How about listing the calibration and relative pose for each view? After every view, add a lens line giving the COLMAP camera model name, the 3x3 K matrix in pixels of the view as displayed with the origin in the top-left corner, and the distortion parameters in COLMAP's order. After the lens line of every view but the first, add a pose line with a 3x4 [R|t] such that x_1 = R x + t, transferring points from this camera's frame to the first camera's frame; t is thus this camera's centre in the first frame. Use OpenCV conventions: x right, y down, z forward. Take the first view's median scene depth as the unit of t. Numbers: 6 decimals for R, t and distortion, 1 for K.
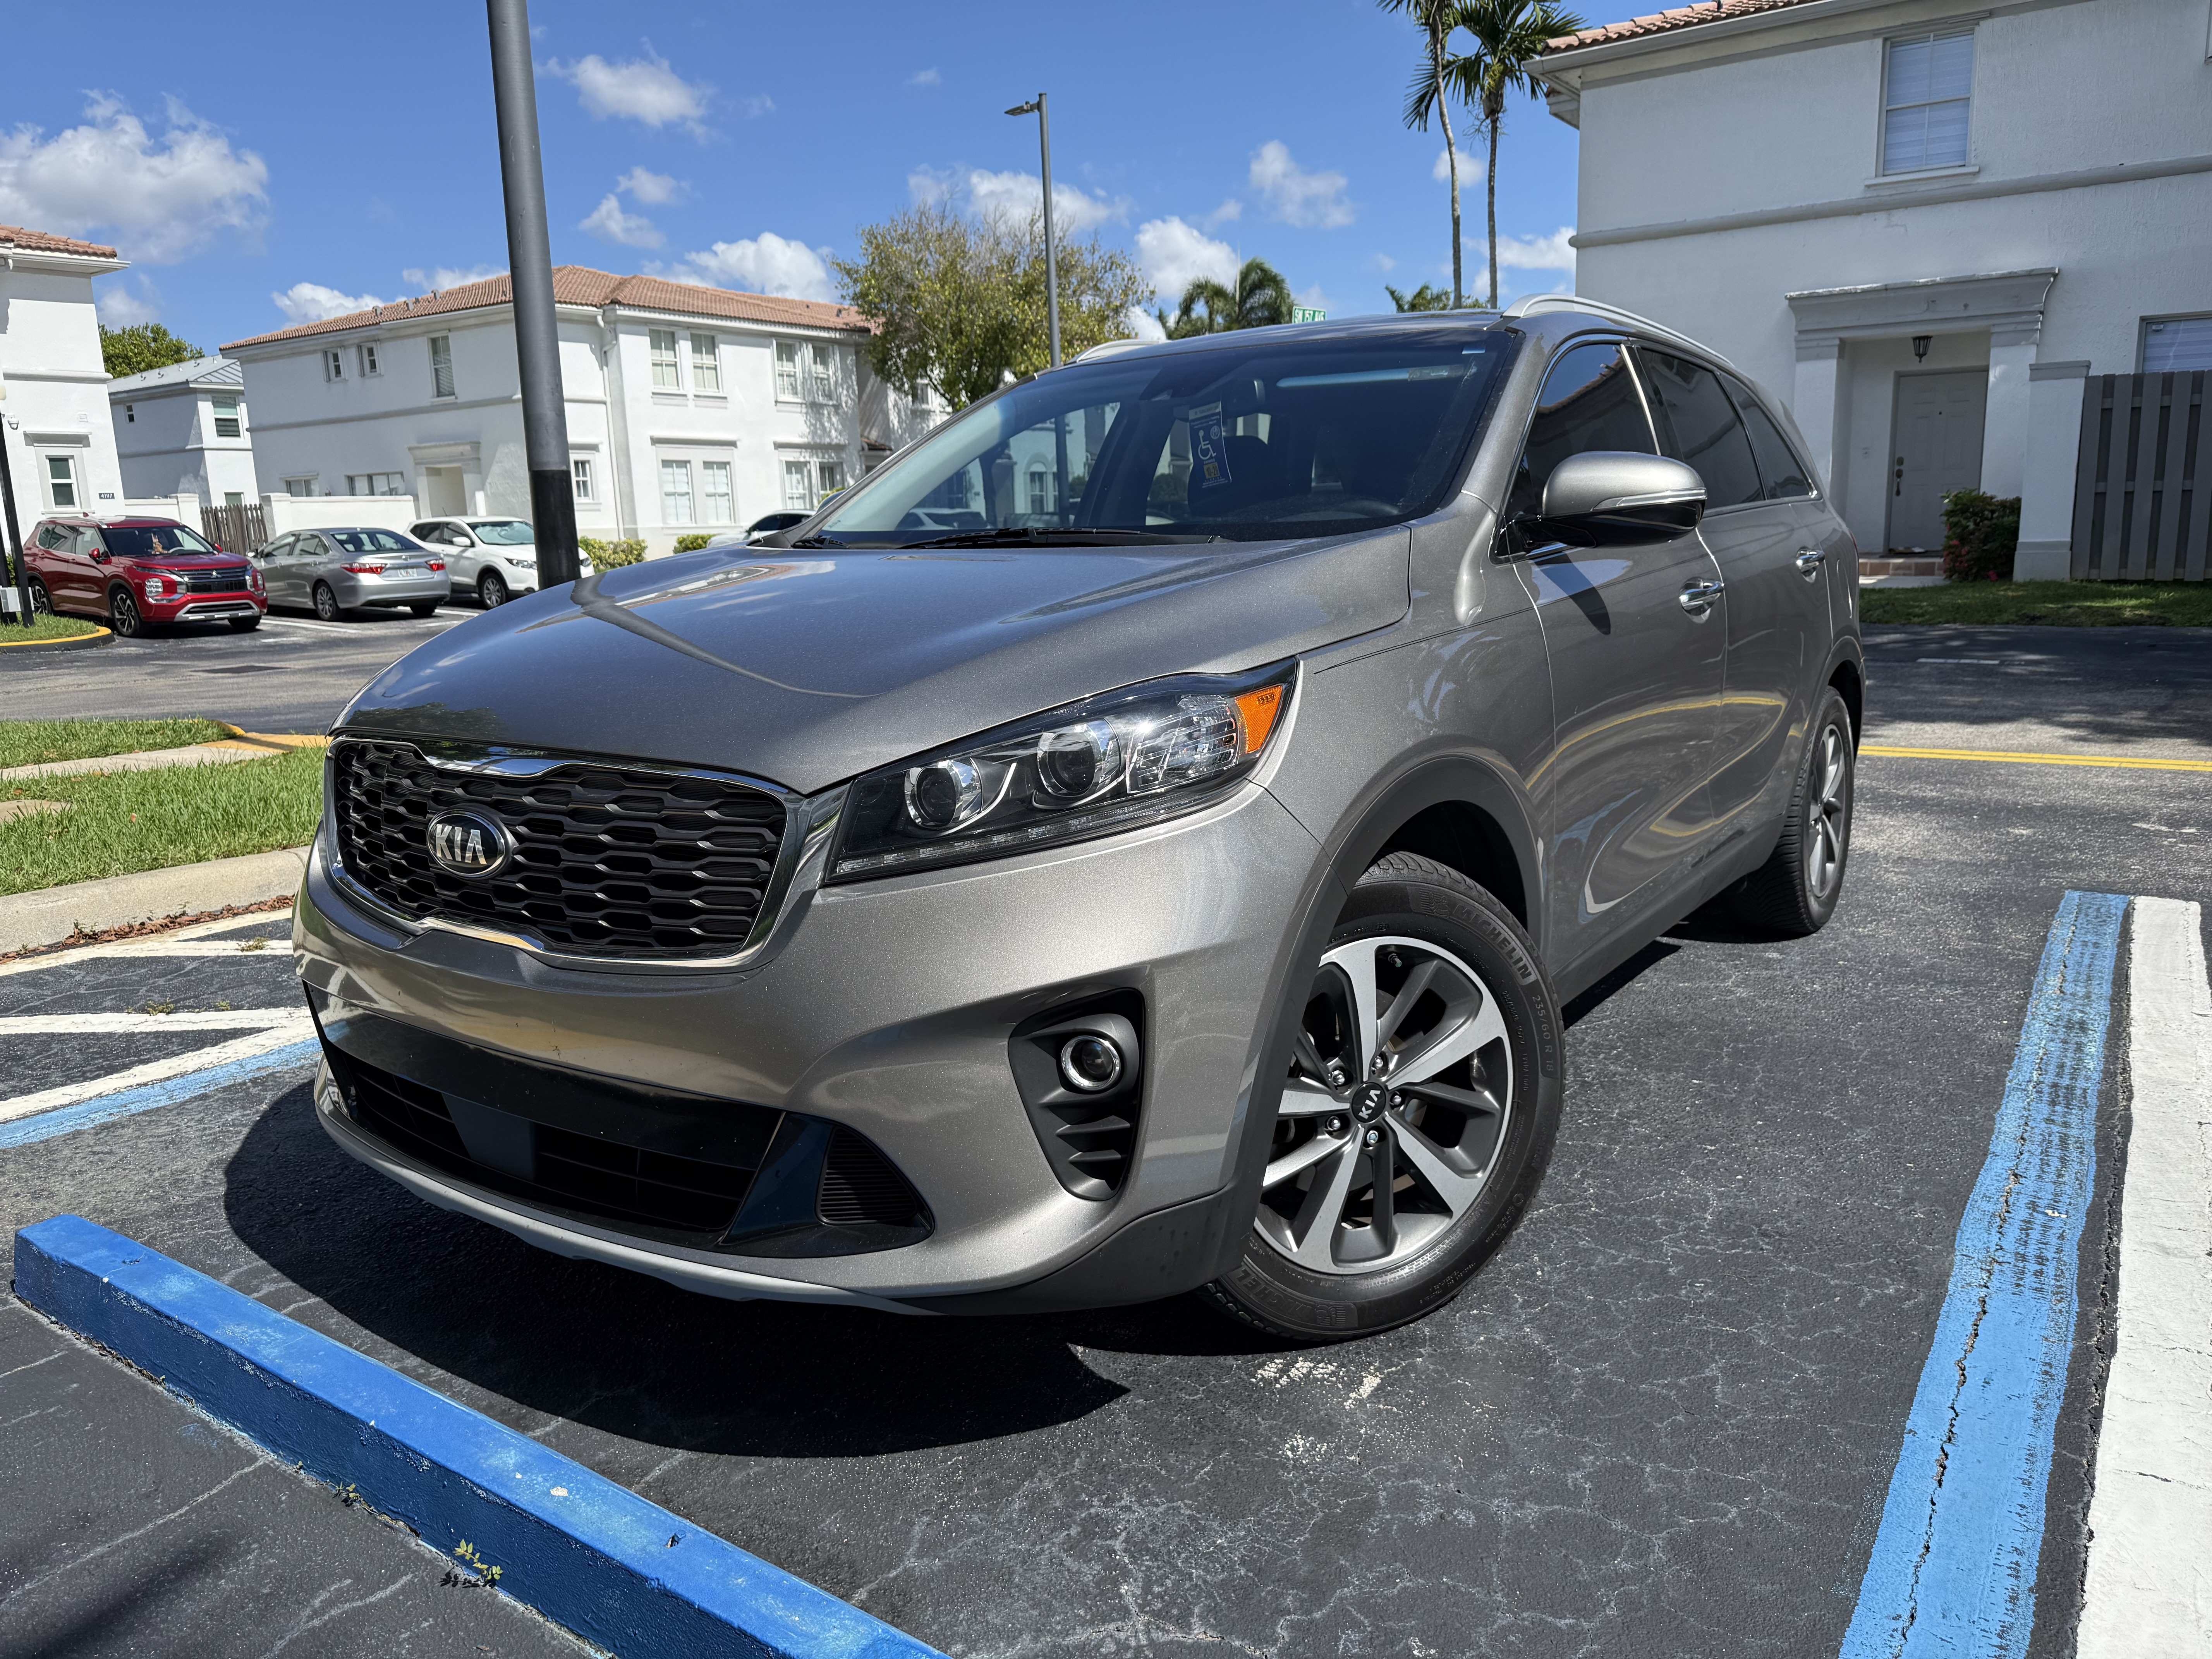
lens RADIAL K [[1540.2, 0, 1106.0], [0, 1540.2, 829.5], [0, 0, 1]] dist [0.022385, -0.028124]
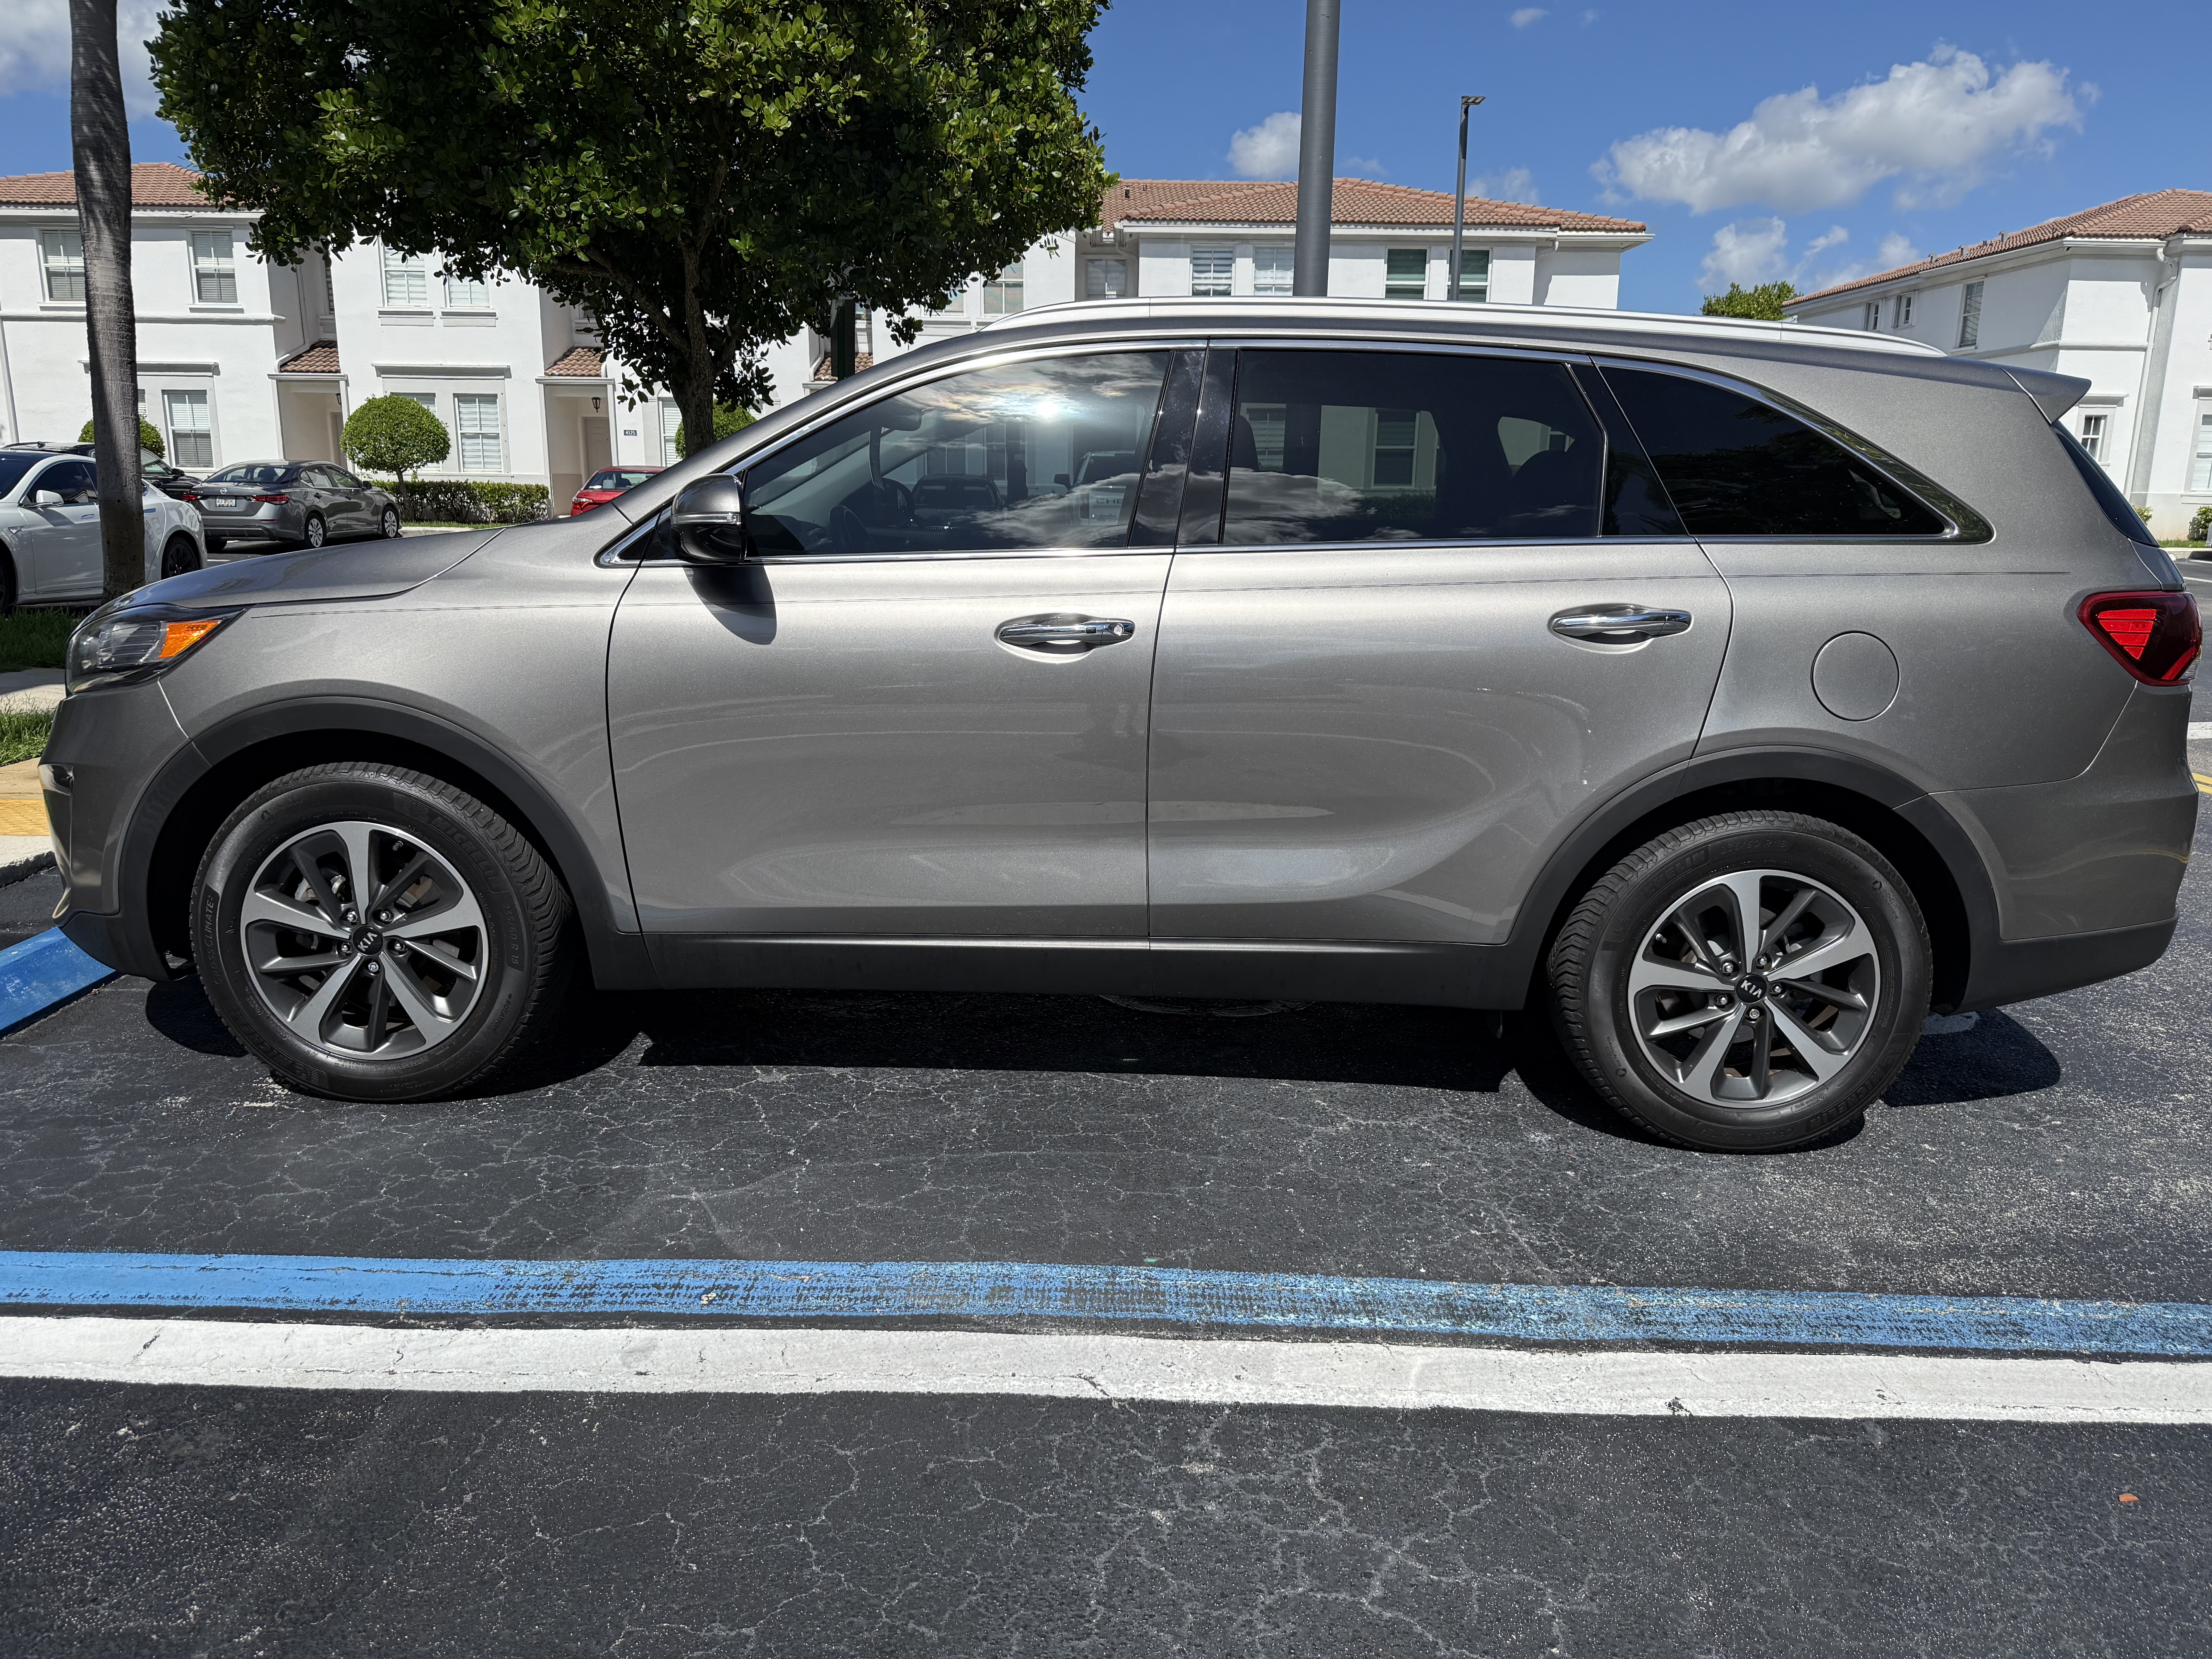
lens RADIAL K [[1540.2, 0, 1106.0], [0, 1540.2, 829.5], [0, 0, 1]] dist [0.022385, -0.028124]
pose [[0.577520, 0.218909, -0.786479, 0.965667], [-0.194550, 0.972527, 0.127834, -0.133419], [0.792857, 0.079183, 0.604242, 0.403458]]
